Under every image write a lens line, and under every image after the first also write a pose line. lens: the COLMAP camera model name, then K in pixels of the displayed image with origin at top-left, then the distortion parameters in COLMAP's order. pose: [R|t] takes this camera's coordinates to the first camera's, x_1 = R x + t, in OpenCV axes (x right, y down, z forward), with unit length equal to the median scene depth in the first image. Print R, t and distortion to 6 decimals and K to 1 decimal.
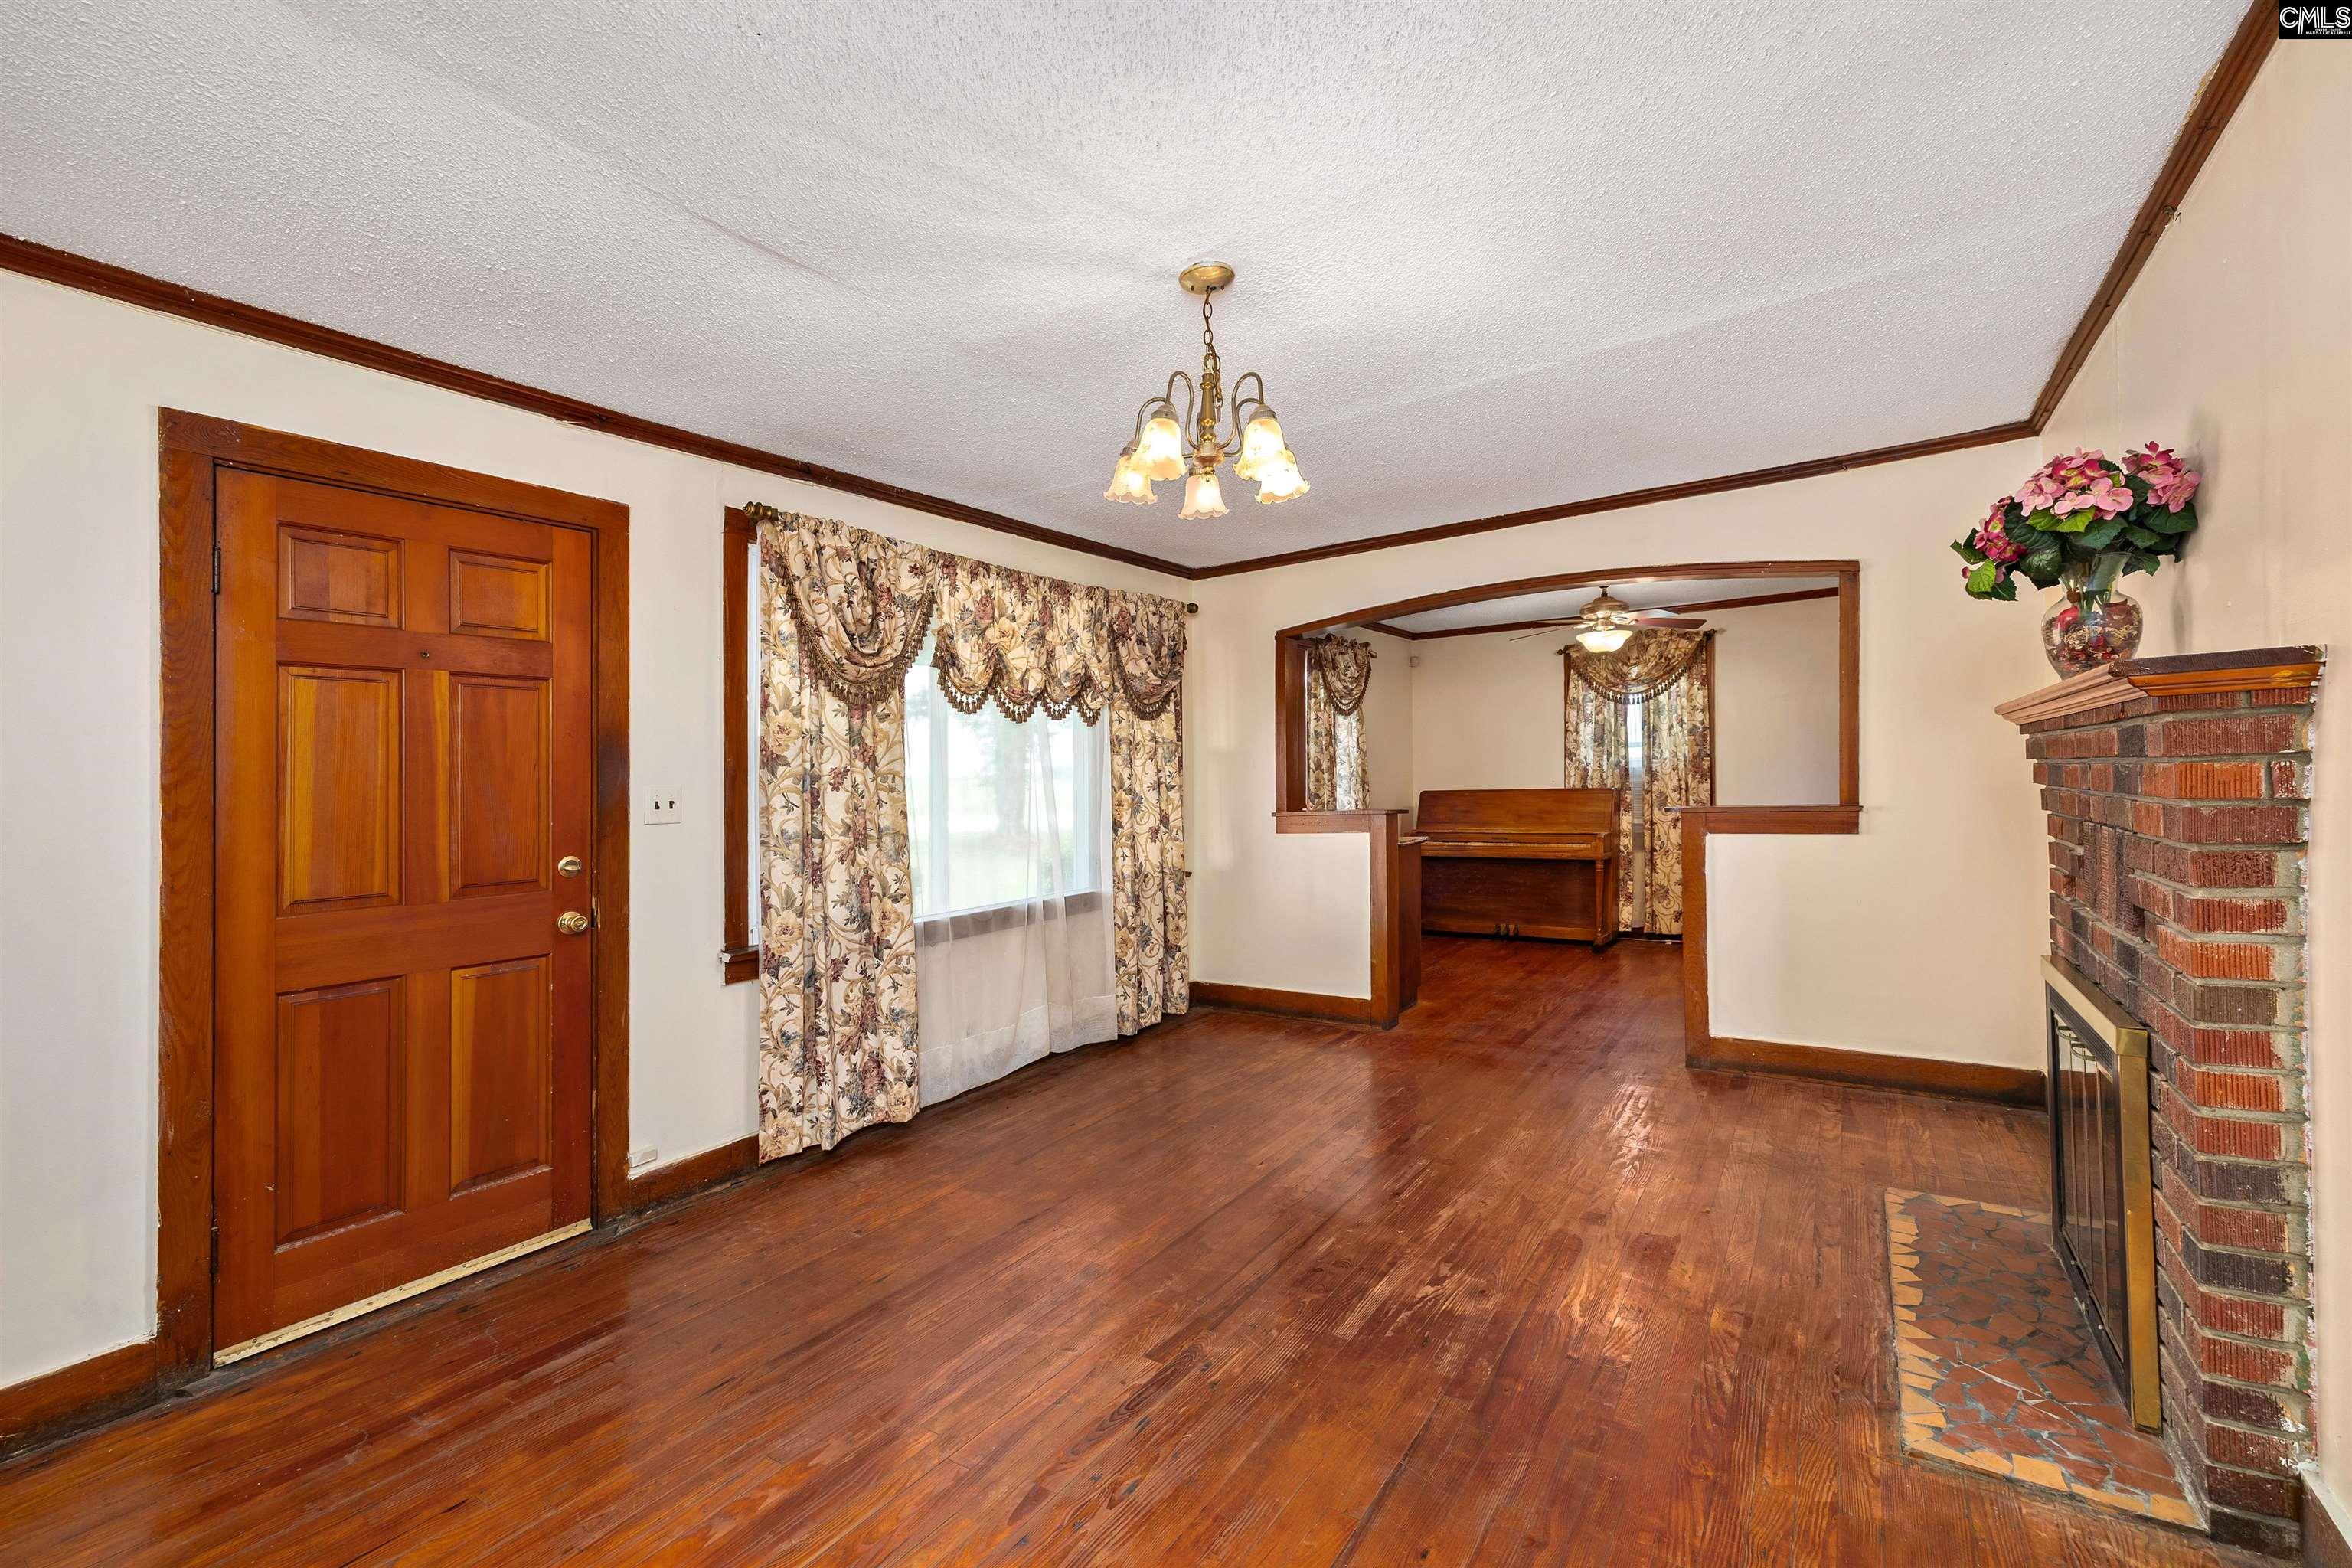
lens RADIAL K [[1000.2, 0, 1140.2], [0, 1000.2, 869.4], [0, 0, 1]] dist [-0.002559, 0.000354]
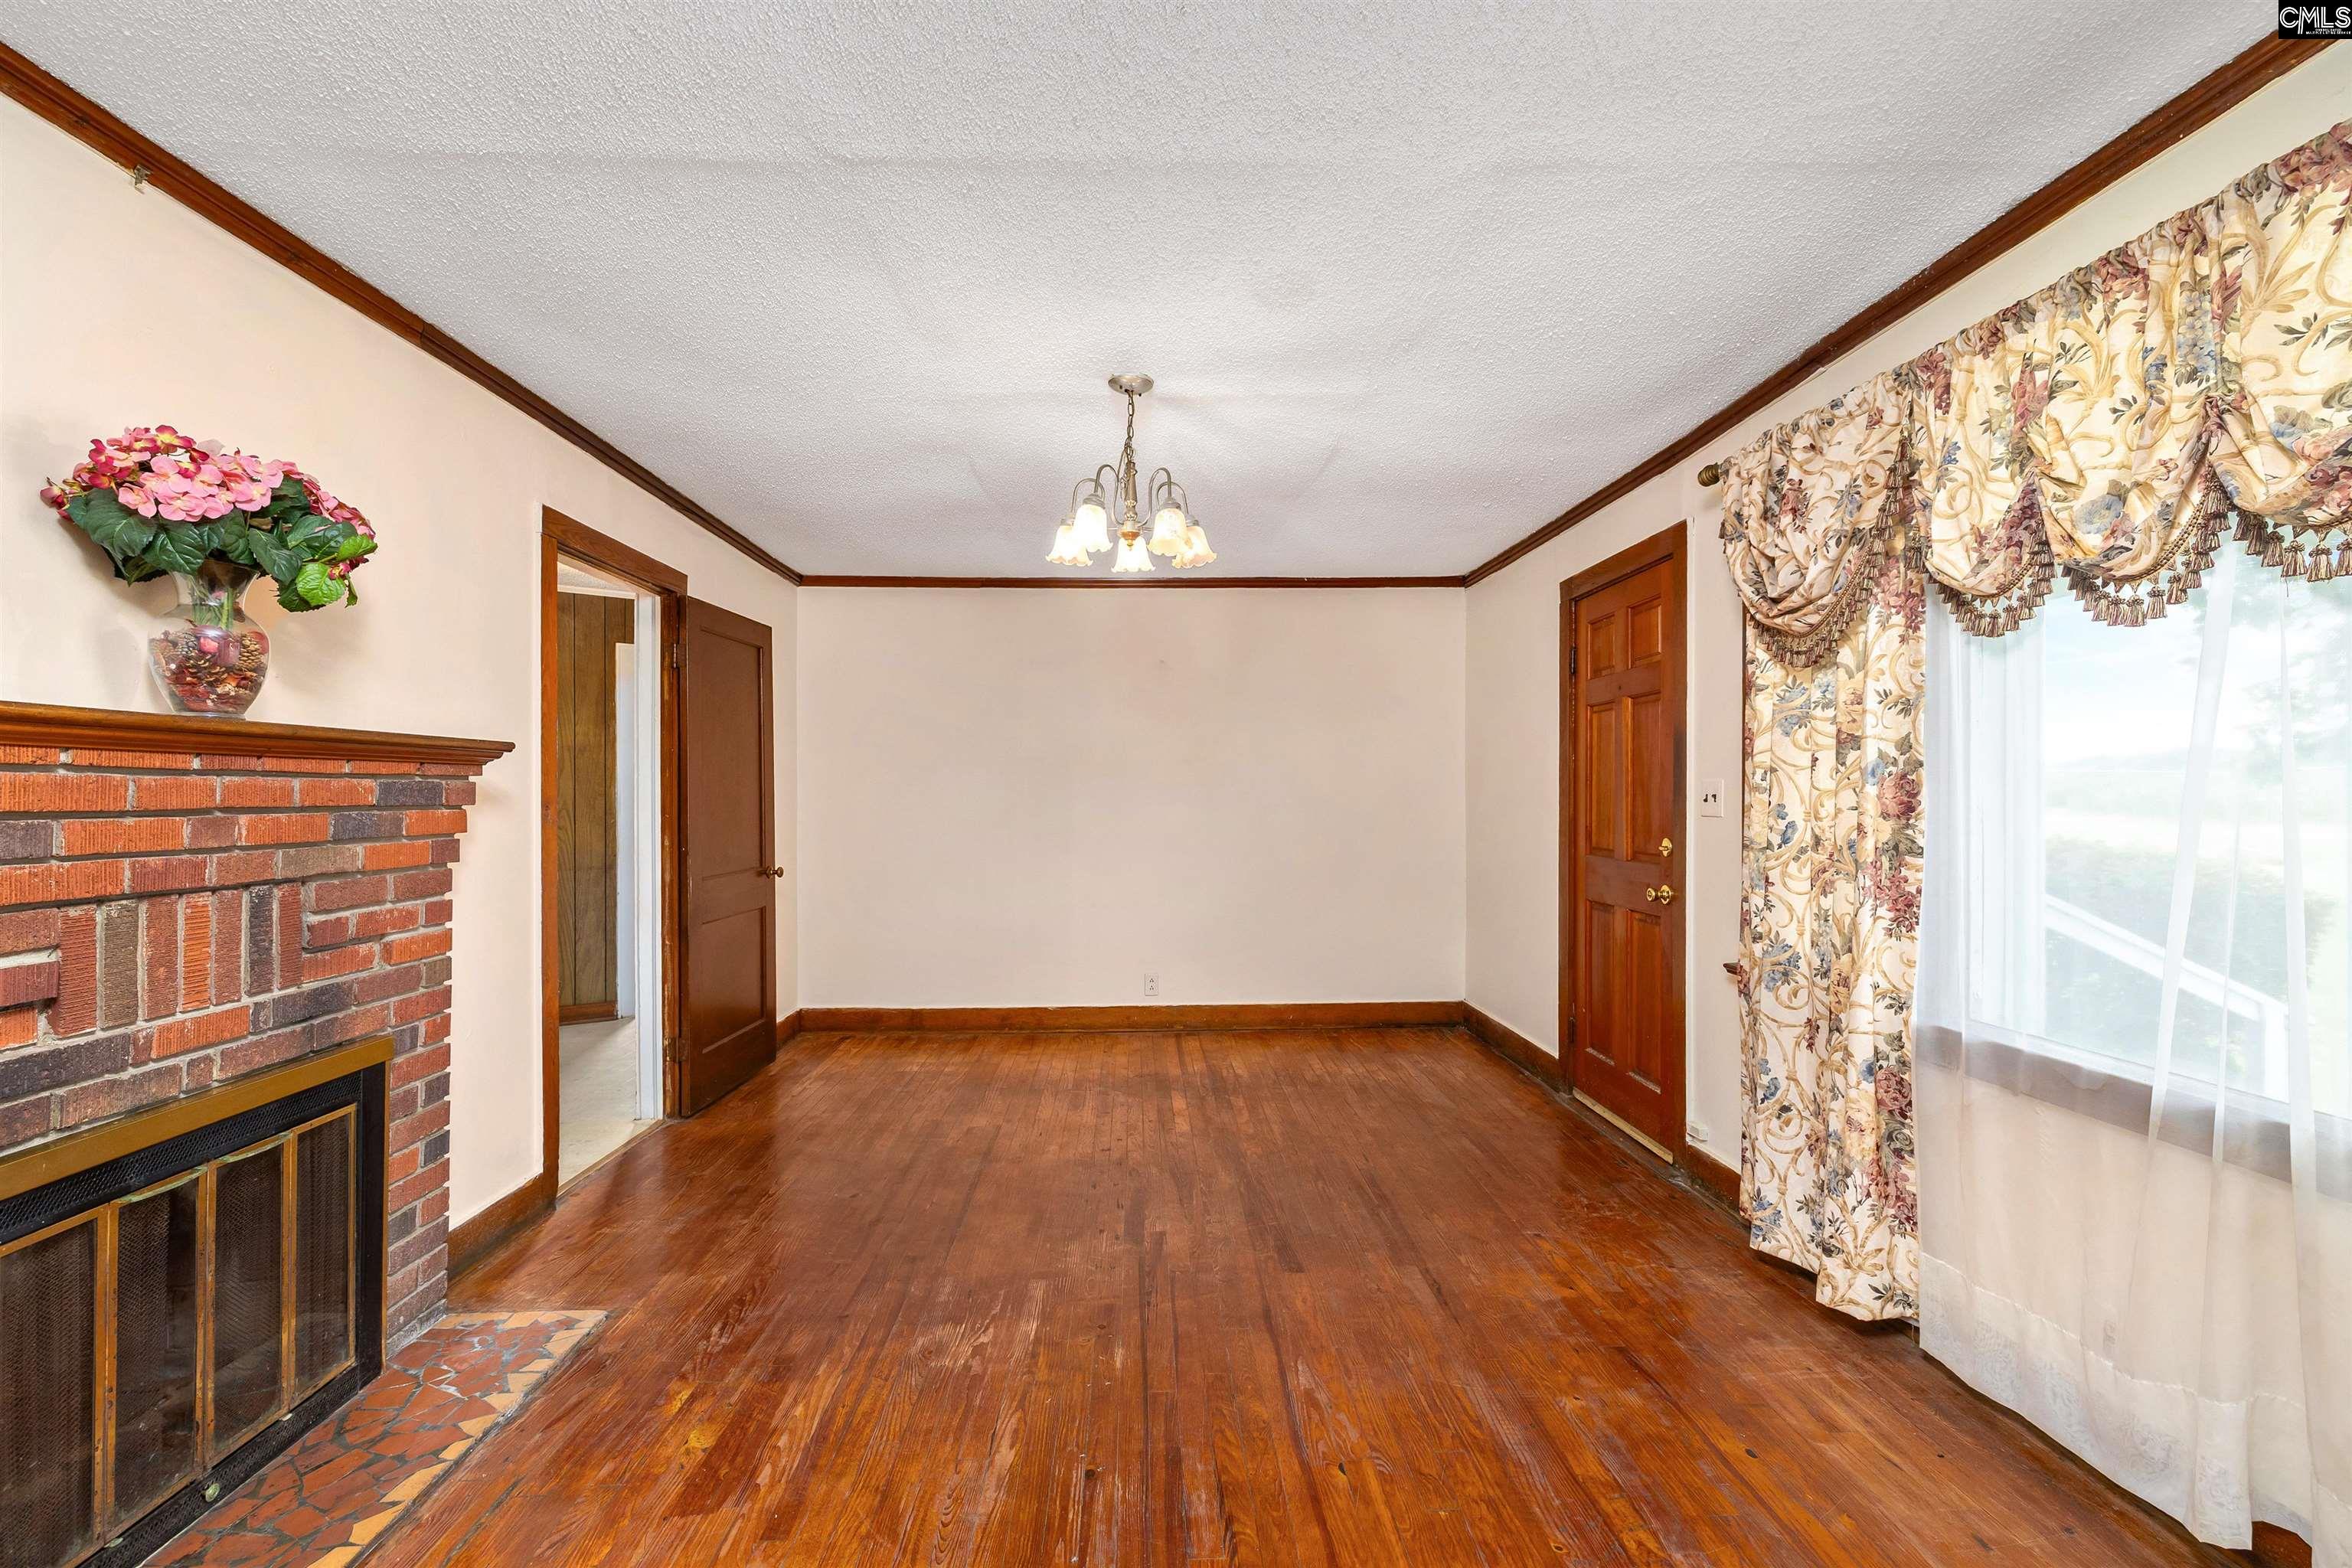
lens RADIAL K [[1000.2, 0, 1161.5], [0, 1000.2, 785.8], [0, 0, 1]] dist [-0.002559, 0.000354]
pose [[-0.795834, 0.030262, -0.604759, 0.718961], [-0.018242, 0.997099, 0.073900, -0.176838], [0.605241, 0.069844, -0.792973, 1.834162]]
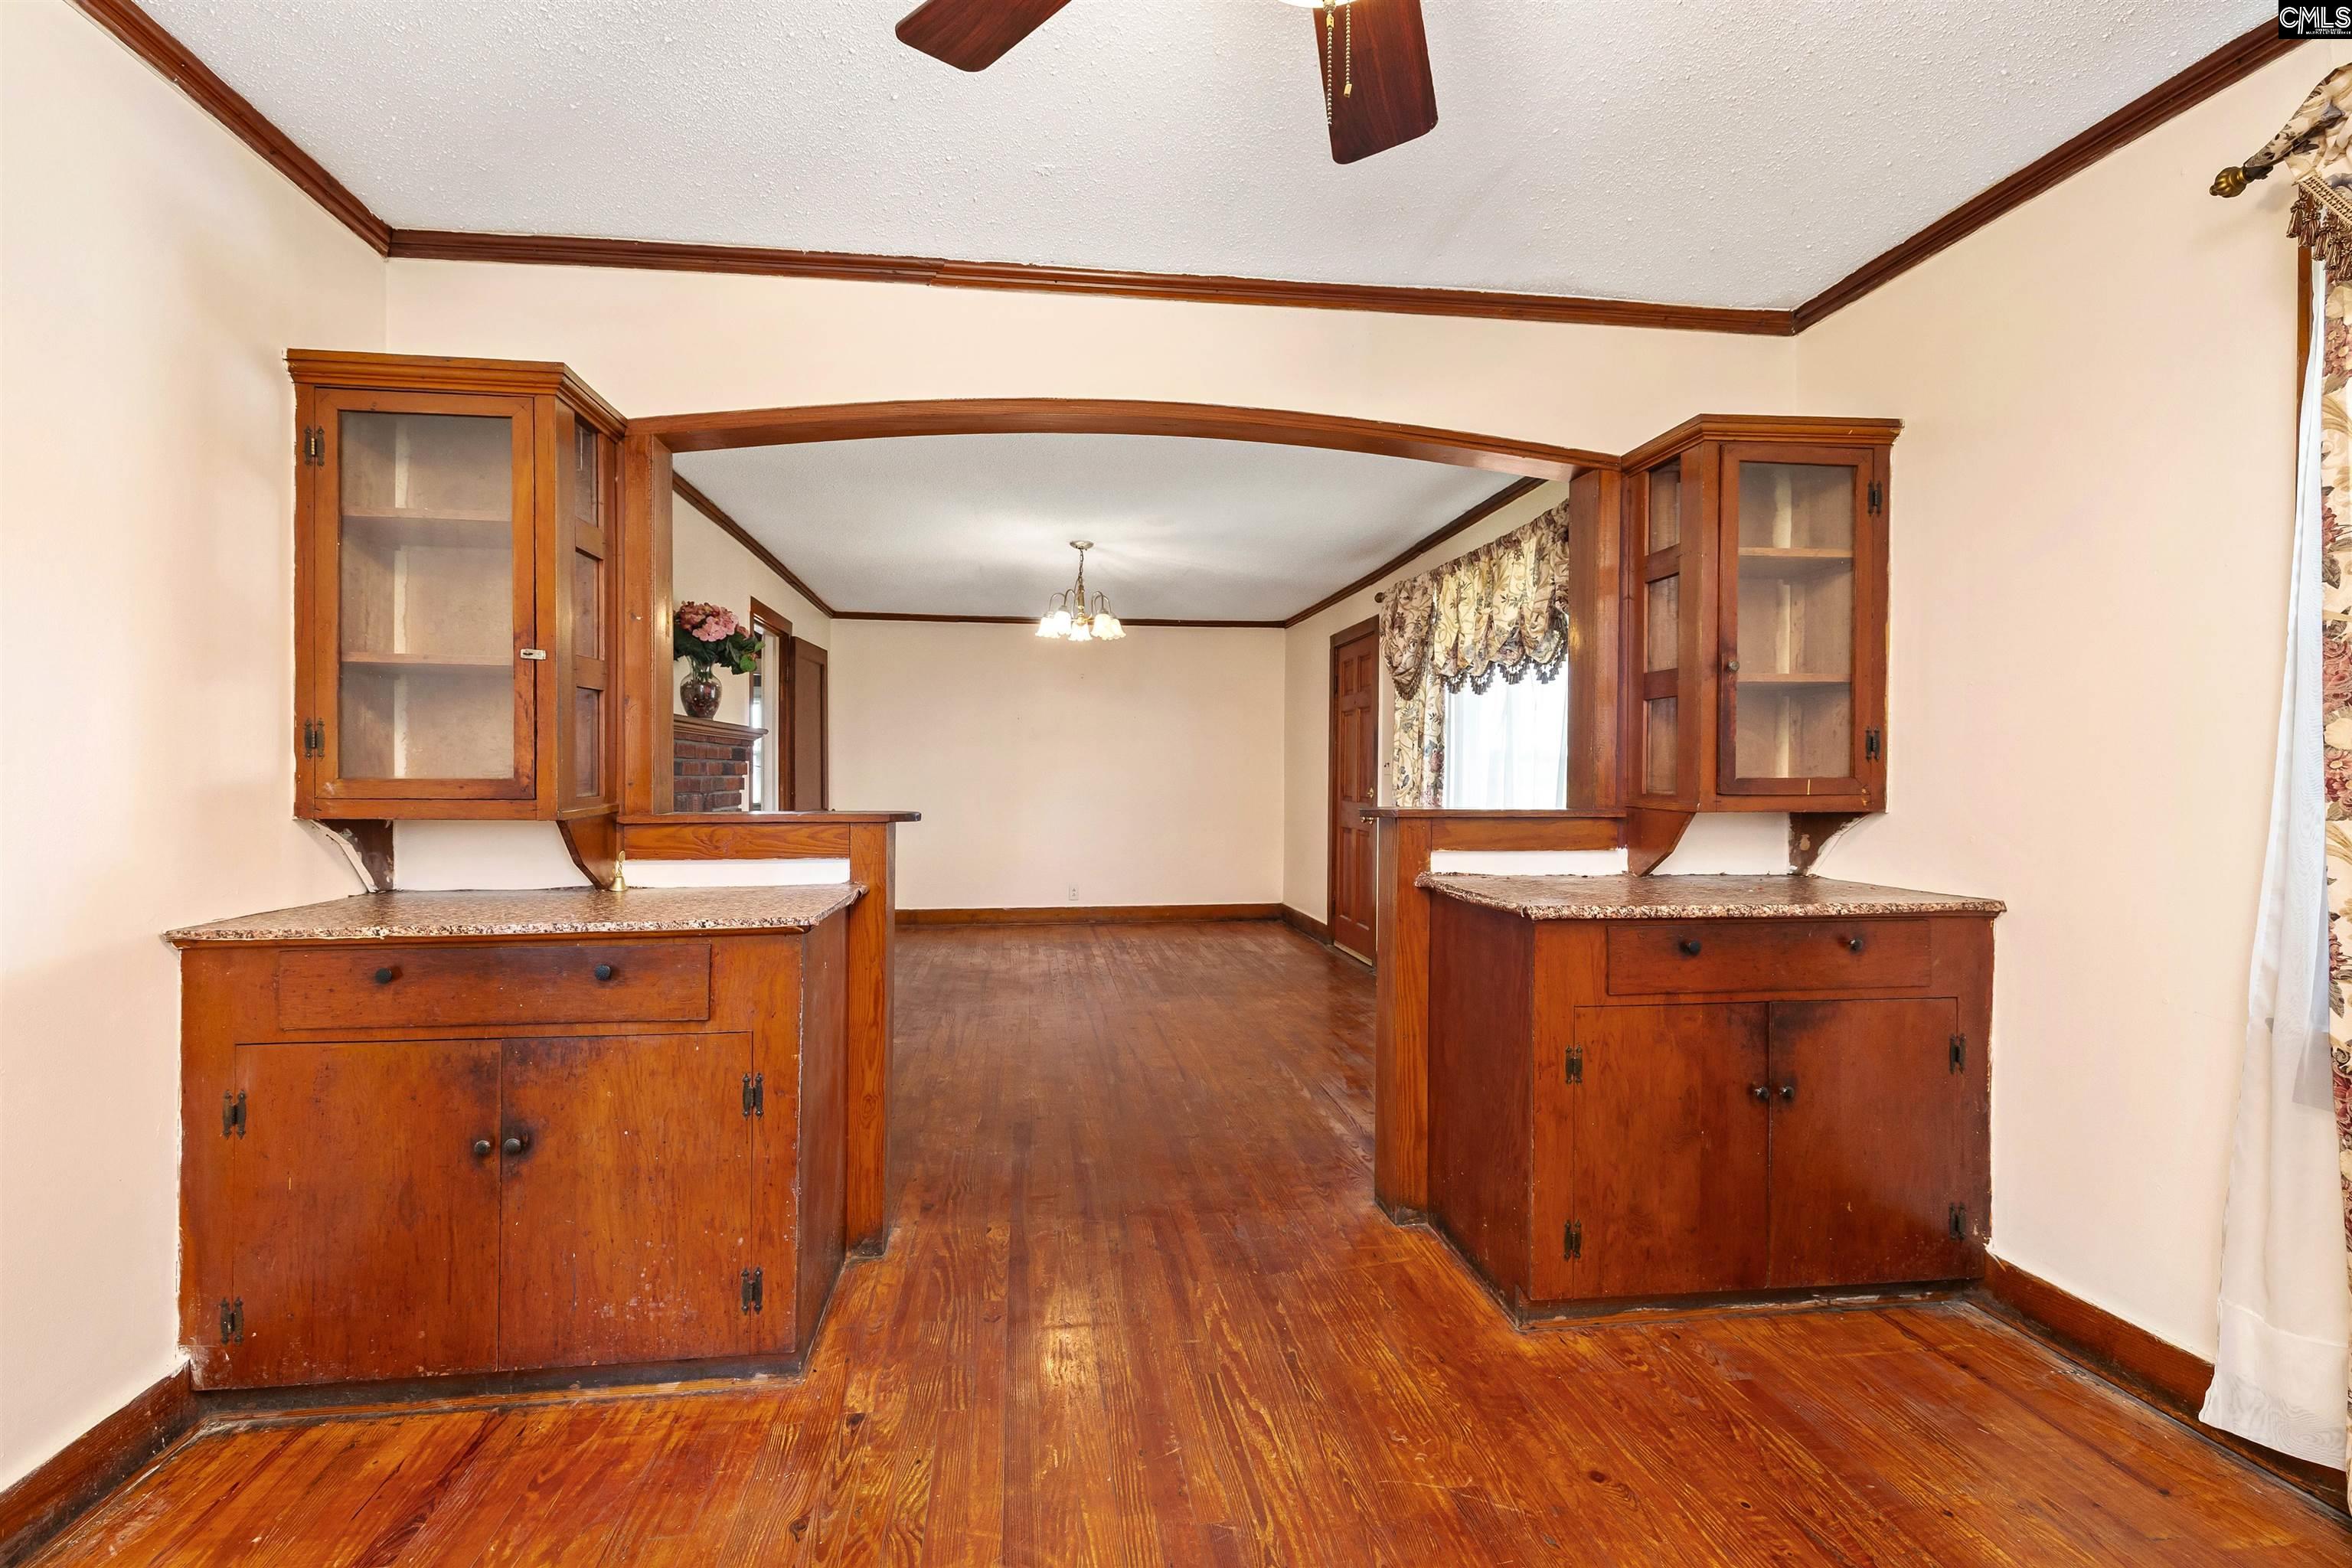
lens RADIAL K [[1000.2, 0, 1161.5], [0, 1000.2, 784.5], [0, 0, 1]] dist [-0.002559, 0.000354]
pose [[-0.724823, 0.037668, -0.687905, 1.426067], [-0.033398, 0.995409, 0.089697, -0.229210], [0.688125, 0.087989, -0.720237, 2.601353]]
